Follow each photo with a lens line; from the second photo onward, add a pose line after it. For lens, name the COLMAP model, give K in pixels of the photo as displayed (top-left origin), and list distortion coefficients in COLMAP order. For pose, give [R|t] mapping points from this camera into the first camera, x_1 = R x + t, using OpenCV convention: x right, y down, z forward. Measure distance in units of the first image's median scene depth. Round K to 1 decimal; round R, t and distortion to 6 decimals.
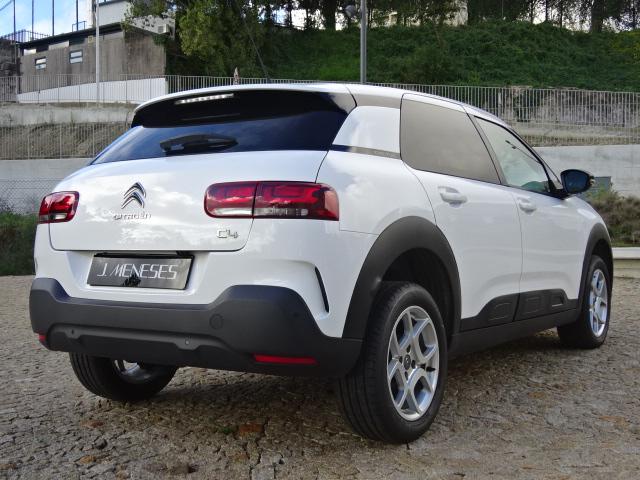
lens RADIAL K [[781.6, 0, 319.3], [0, 781.6, 246.0], [0, 0, 1]] dist [0.025417, 0.000000]
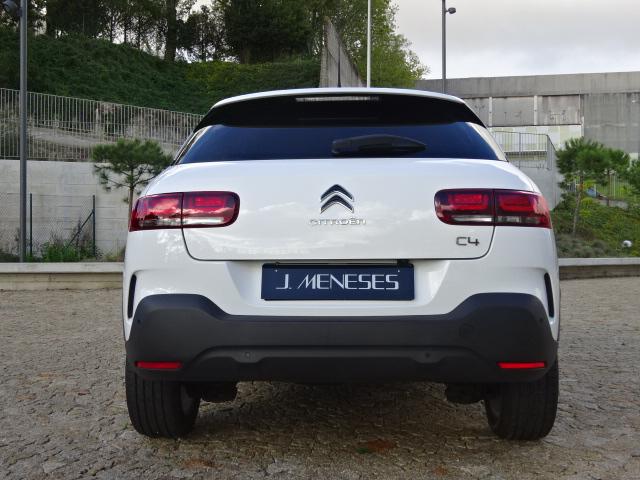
lens RADIAL K [[781.6, 0, 316.0], [0, 781.6, 233.8], [0, 0, 1]] dist [0.025417, 0.000000]
pose [[0.867892, 0.010926, 0.496632, -0.647847], [0.007608, 0.999348, -0.035281, 0.007157], [-0.496694, 0.034398, 0.867244, 0.206174]]
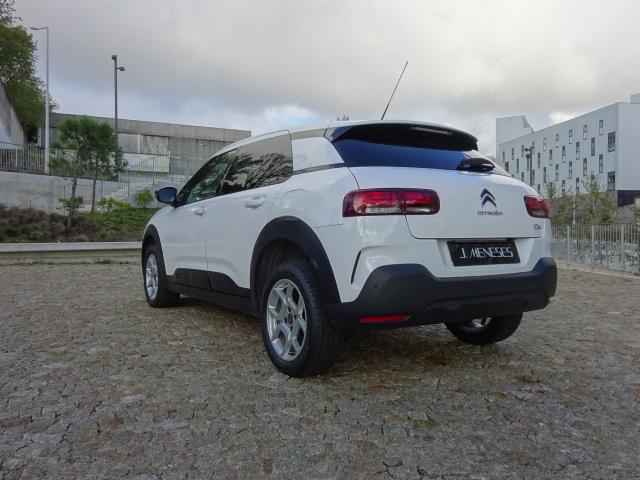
lens RADIAL K [[498.8, 0, 317.3], [0, 498.8, 242.3], [0, 0, 1]] dist [-0.006249, -0.002834]
pose [[0.416061, -0.010411, 0.909277, -1.067942], [0.011735, 0.999913, 0.006079, 0.004149], [-0.909261, 0.008141, 0.416147, 0.830586]]
